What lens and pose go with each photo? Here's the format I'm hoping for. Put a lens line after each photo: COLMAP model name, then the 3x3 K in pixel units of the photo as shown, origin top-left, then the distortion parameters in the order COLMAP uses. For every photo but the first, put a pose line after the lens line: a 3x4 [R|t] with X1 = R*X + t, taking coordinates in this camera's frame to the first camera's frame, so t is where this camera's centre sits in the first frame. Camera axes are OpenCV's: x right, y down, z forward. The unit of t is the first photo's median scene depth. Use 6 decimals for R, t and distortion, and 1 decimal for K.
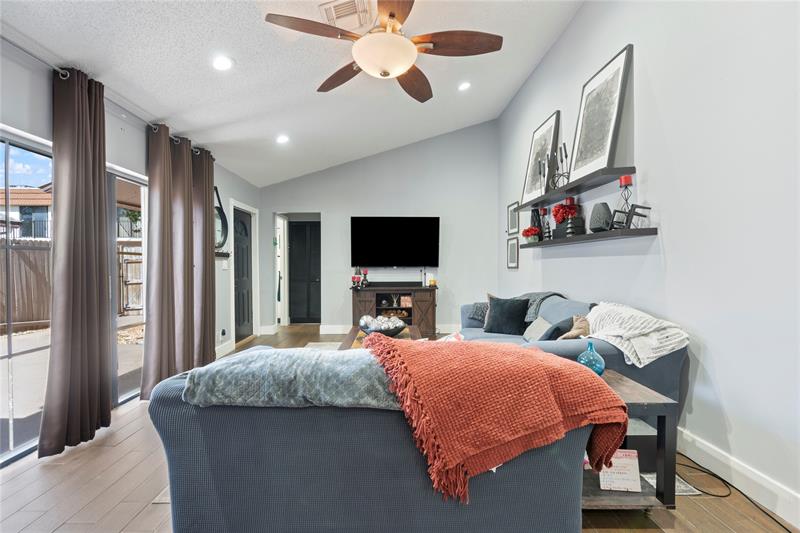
lens RADIAL K [[363.6, 0, 393.7], [0, 363.6, 269.5], [0, 0, 1]] dist [-0.010319, 0.002409]
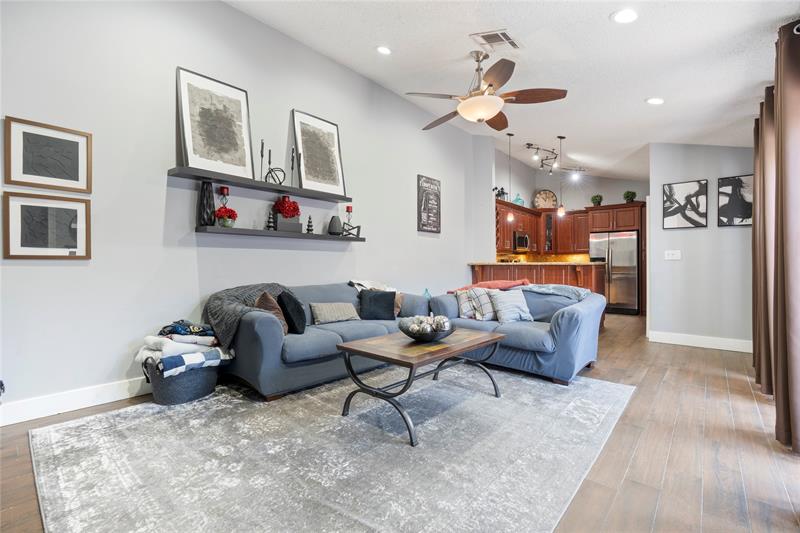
lens RADIAL K [[363.6, 0, 398.1], [0, 363.6, 262.9], [0, 0, 1]] dist [-0.010319, 0.002409]
pose [[-0.752607, 0.012762, 0.658346, -0.417452], [0.014713, 0.999888, -0.002564, 0.012457], [-0.658306, 0.007757, -0.752711, 1.336066]]
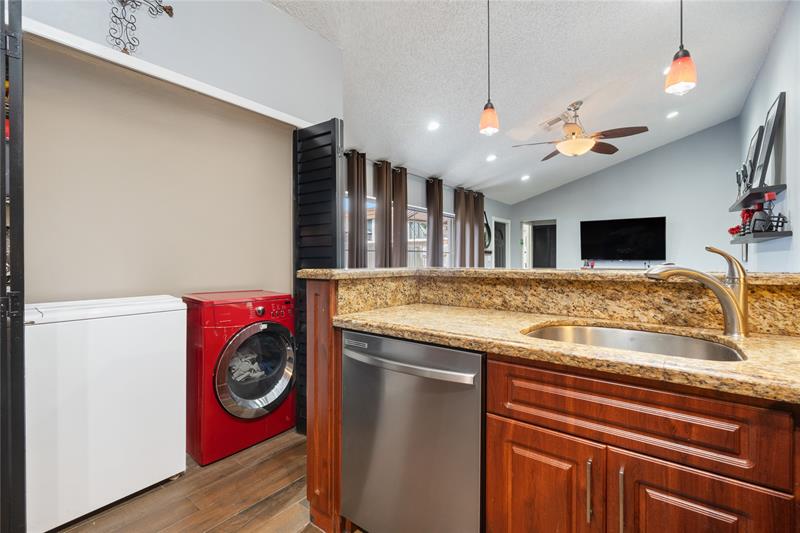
lens RADIAL K [[363.6, 0, 390.7], [0, 363.6, 261.3], [0, 0, 1]] dist [-0.010319, 0.002409]
pose [[0.777236, 0.005103, -0.629189, 0.238255], [-0.009073, 0.999954, -0.003099, 0.010678], [0.629144, 0.008117, 0.777247, -0.599897]]
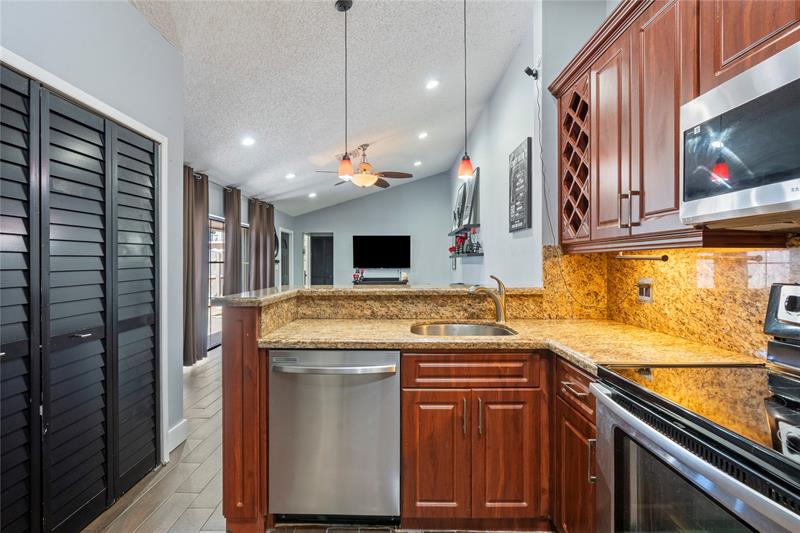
lens RADIAL K [[363.6, 0, 394.8], [0, 363.6, 261.6], [0, 0, 1]] dist [-0.010319, 0.002409]
pose [[0.999792, 0.000334, -0.020375, 0.127884], [-0.000650, 0.999880, -0.015490, -0.014762], [0.020367, 0.015500, 0.999672, -0.752544]]
